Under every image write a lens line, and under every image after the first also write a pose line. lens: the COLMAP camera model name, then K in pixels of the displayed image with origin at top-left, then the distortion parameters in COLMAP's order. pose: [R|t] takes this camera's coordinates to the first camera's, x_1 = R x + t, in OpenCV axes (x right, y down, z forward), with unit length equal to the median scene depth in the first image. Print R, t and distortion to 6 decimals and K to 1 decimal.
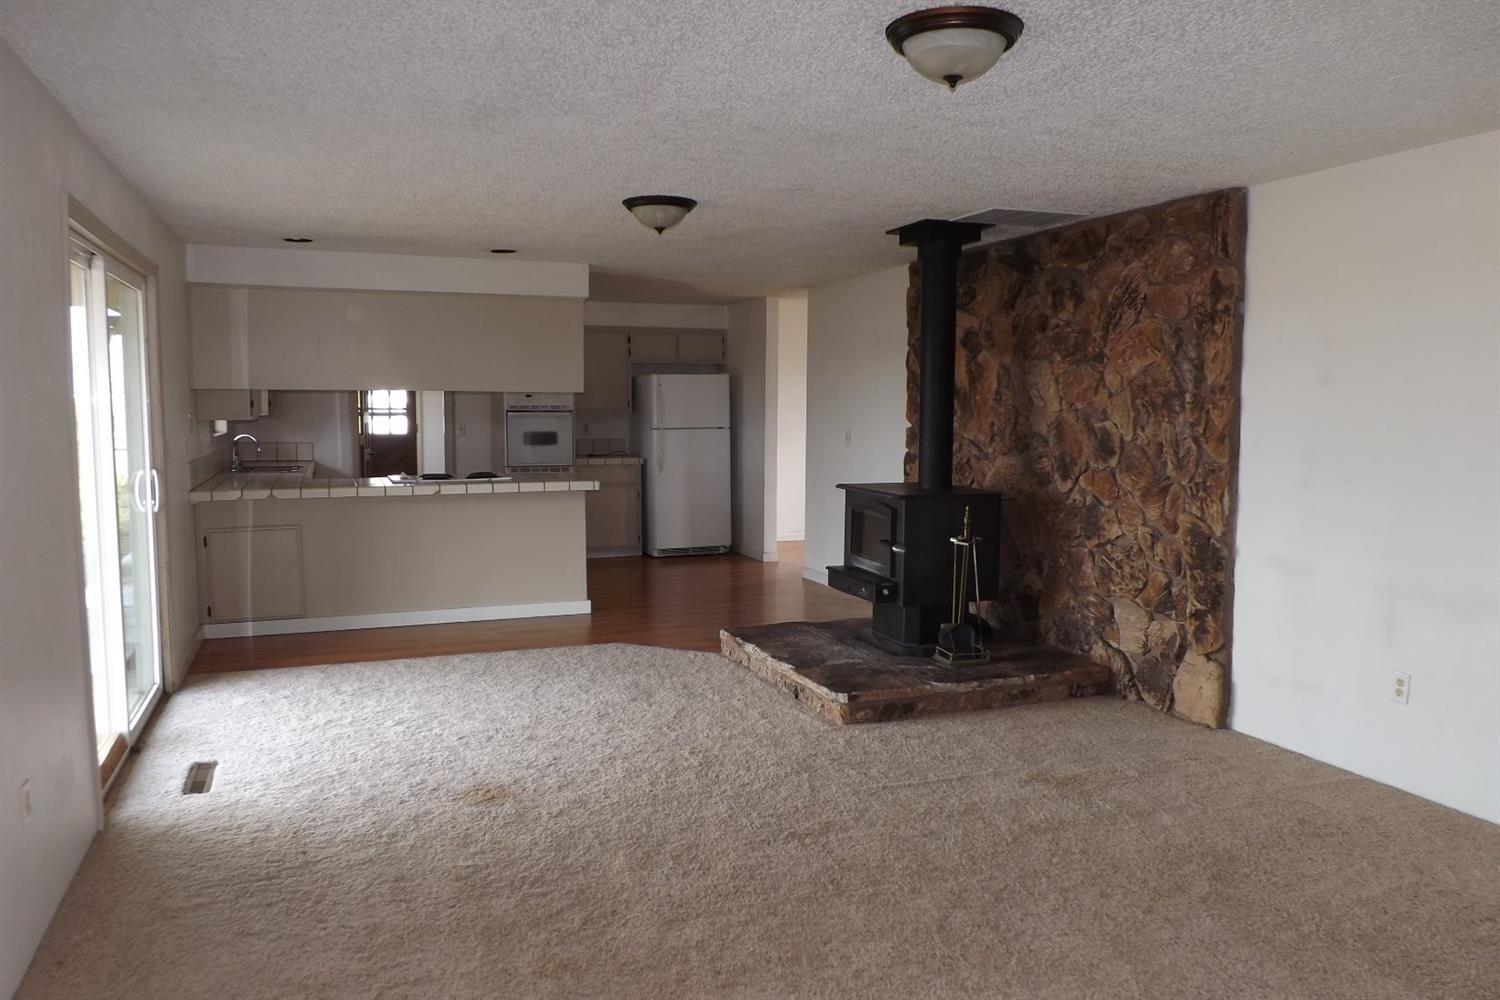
lens RADIAL K [[1062.2, 0, 750.0], [0, 1062.2, 500.0], [0, 0, 1]] dist [-0.105773, -0.000837]
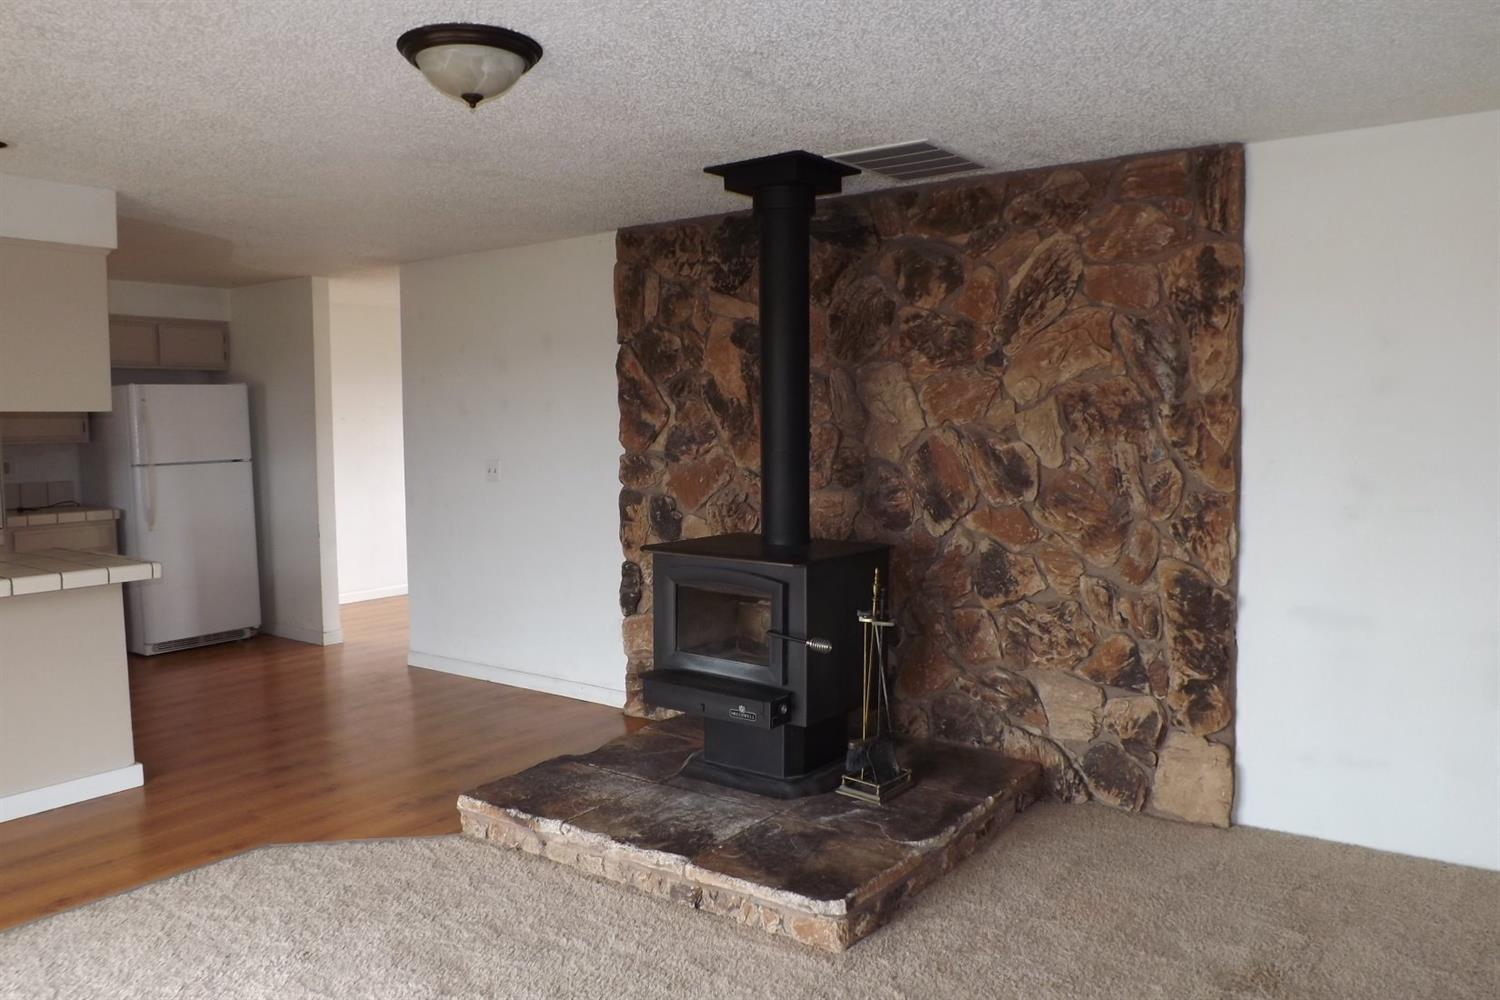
lens RADIAL K [[1077.4, 0, 755.3], [0, 1077.4, 494.6], [0, 0, 1]] dist [-0.063097, -0.000797]
pose [[0.838481, -0.048242, 0.542791, -0.246034], [0.059607, 0.998216, -0.003360, -0.045773], [-0.541660, 0.035172, 0.839861, 0.450547]]
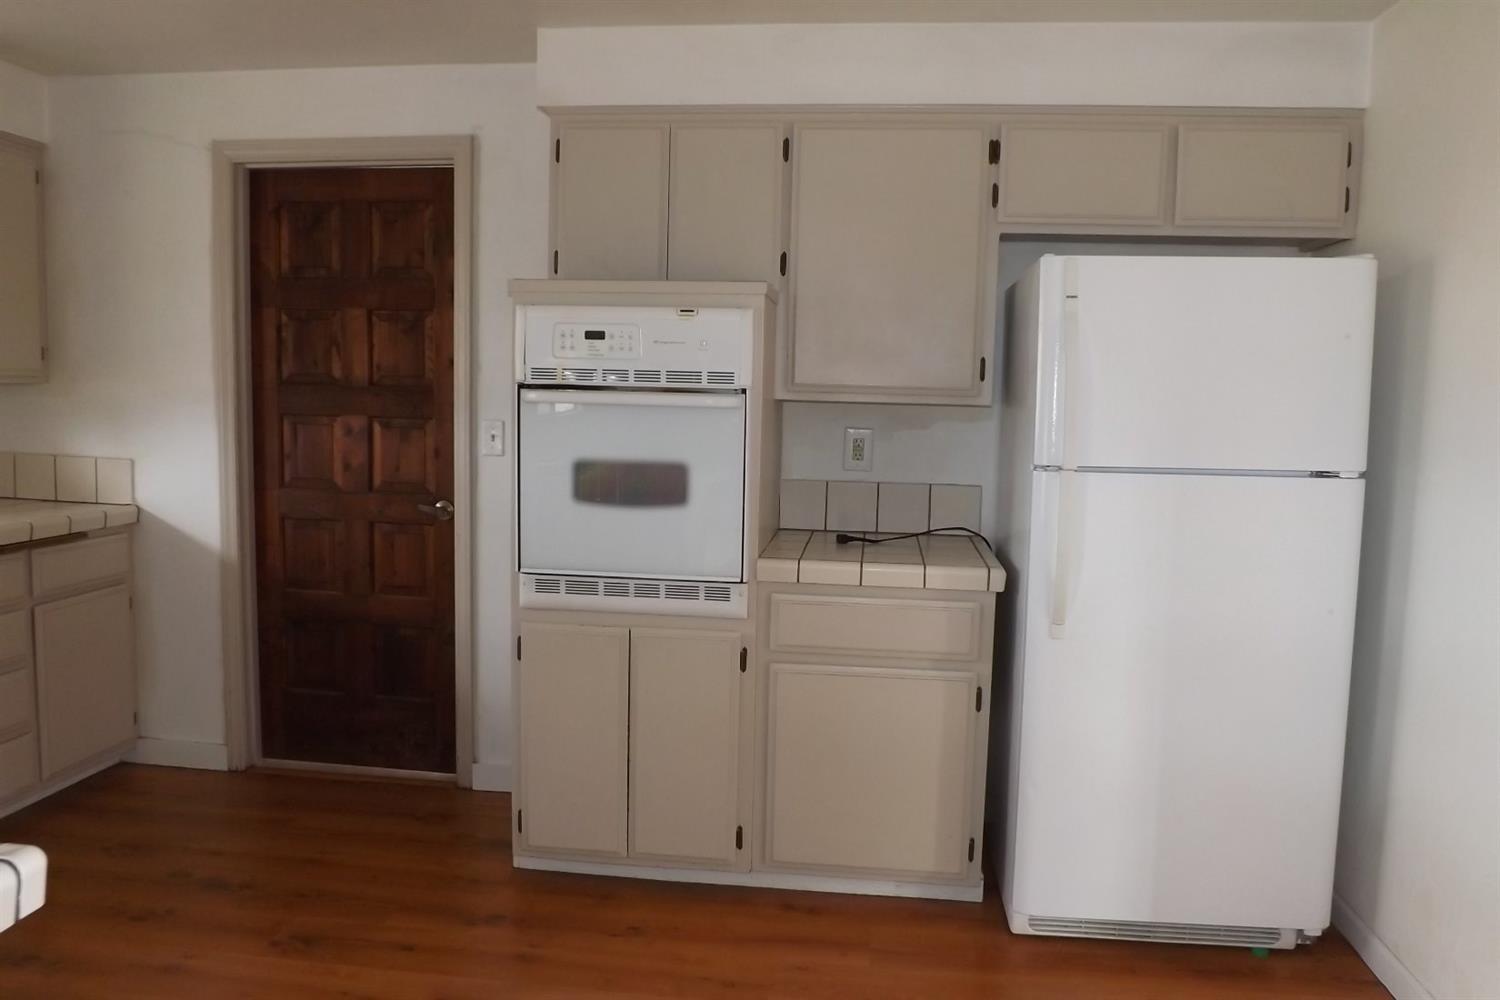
lens RADIAL K [[1077.4, 0, 755.3], [0, 1077.4, 494.6], [0, 0, 1]] dist [-0.063097, -0.000797]
pose [[0.871055, 0.060910, -0.487394, -0.046265], [-0.062750, 0.997950, 0.012571, -0.115648], [0.487161, 0.019634, 0.873091, 1.441581]]
